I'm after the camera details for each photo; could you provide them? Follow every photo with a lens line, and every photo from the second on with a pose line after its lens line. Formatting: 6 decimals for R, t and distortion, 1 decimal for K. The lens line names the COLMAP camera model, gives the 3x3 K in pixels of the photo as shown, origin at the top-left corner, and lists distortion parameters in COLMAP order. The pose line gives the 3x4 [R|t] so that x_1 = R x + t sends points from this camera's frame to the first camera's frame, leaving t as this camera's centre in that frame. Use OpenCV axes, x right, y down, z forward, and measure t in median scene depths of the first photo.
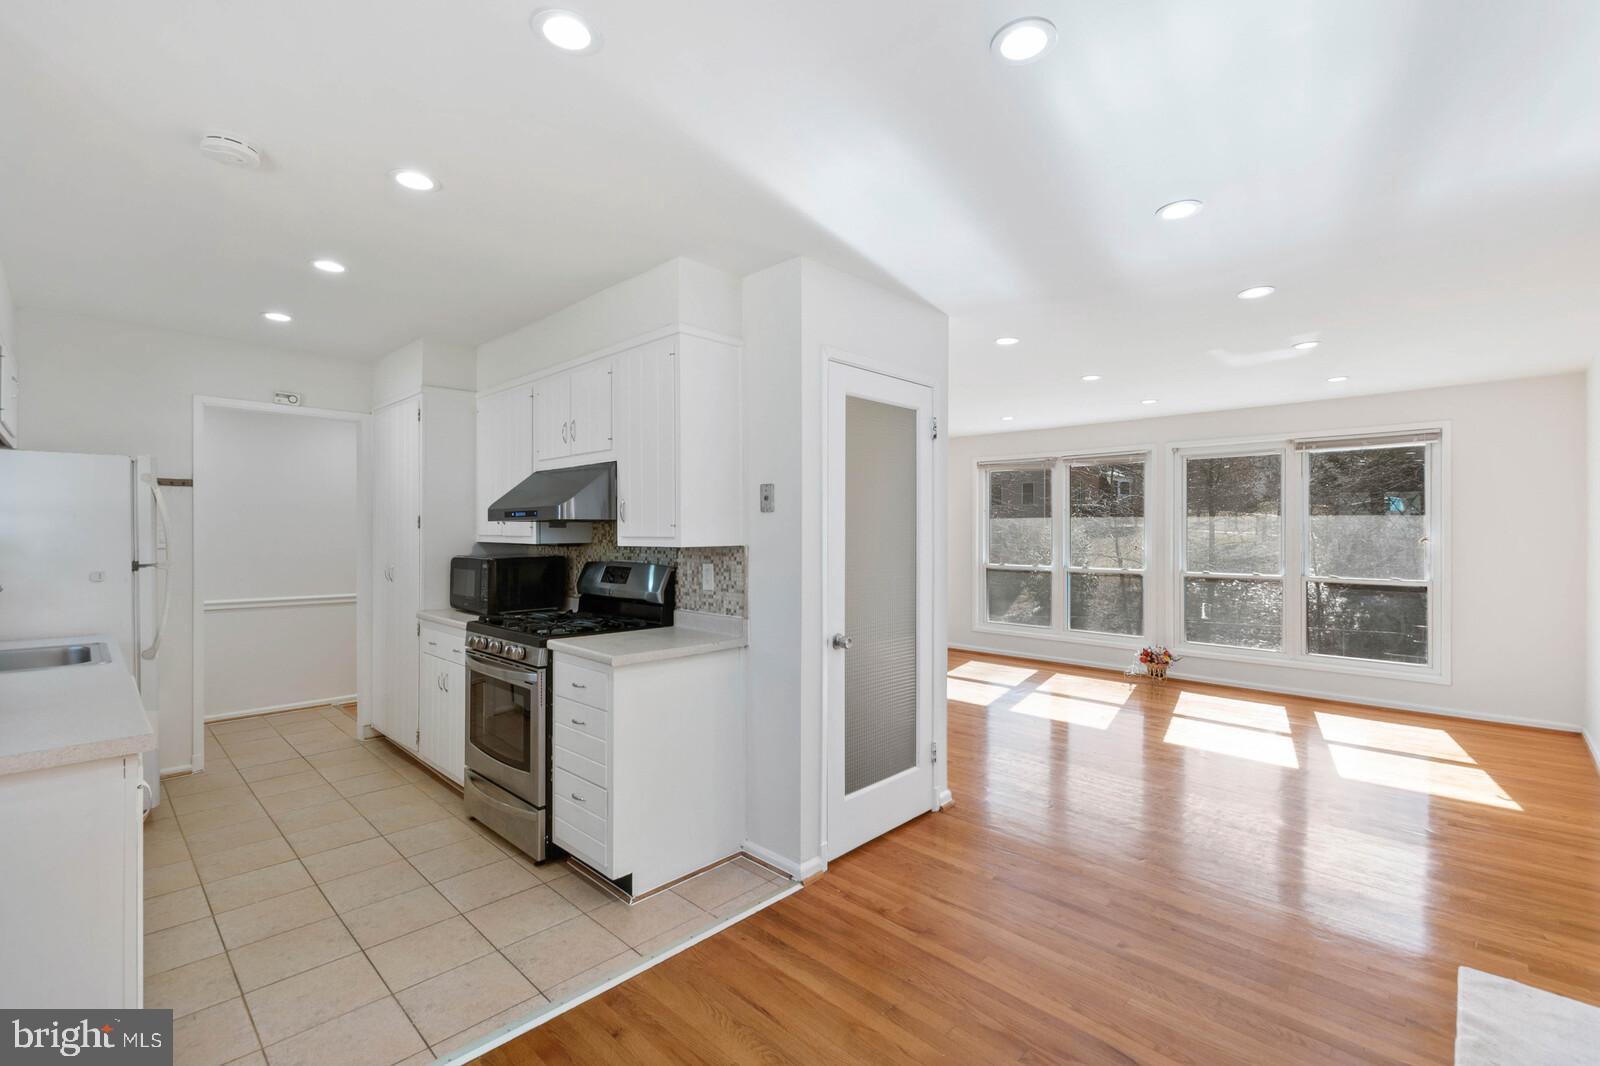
lens RADIAL K [[694.1, 0, 807.0], [0, 694.1, 530.8], [0, 0, 1]] dist [0.003309, -0.001971]
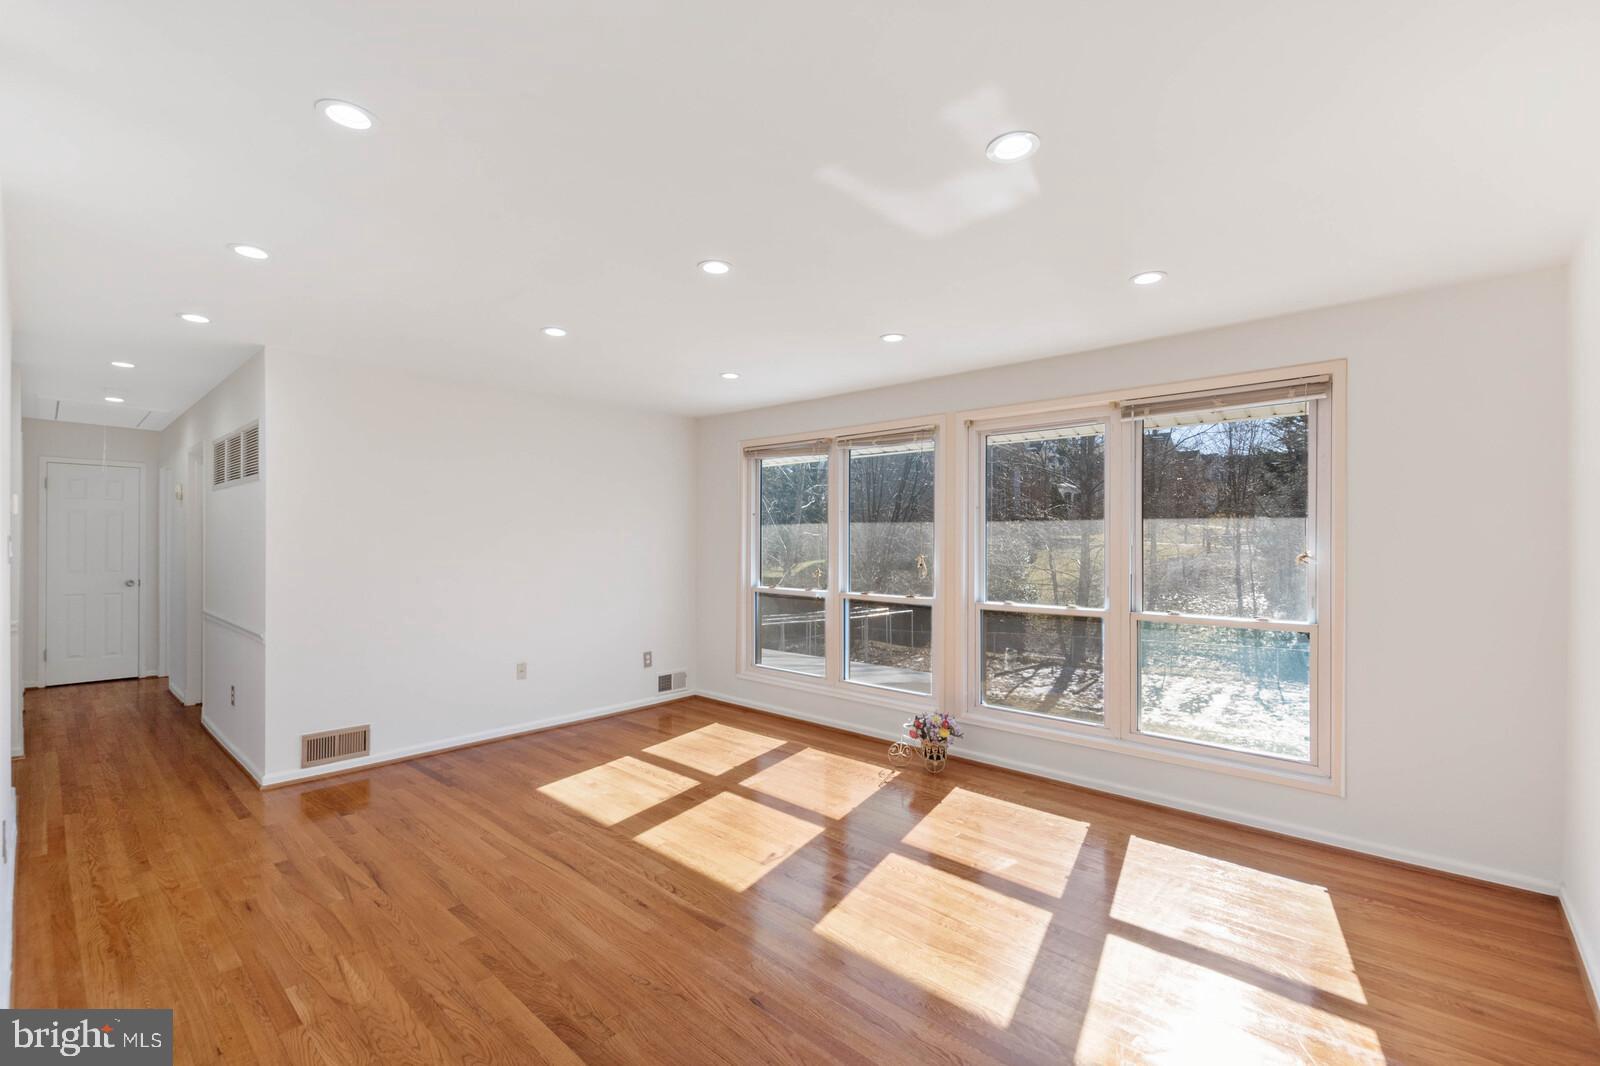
lens RADIAL K [[694.1, 0, 793.3], [0, 694.1, 544.4], [0, 0, 1]] dist [0.003309, -0.001971]
pose [[0.999485, 0.002608, 0.031971, 0.343579], [-0.002742, 0.999988, 0.004138, 0.000061], [-0.031960, -0.004224, 0.999480, 0.330045]]
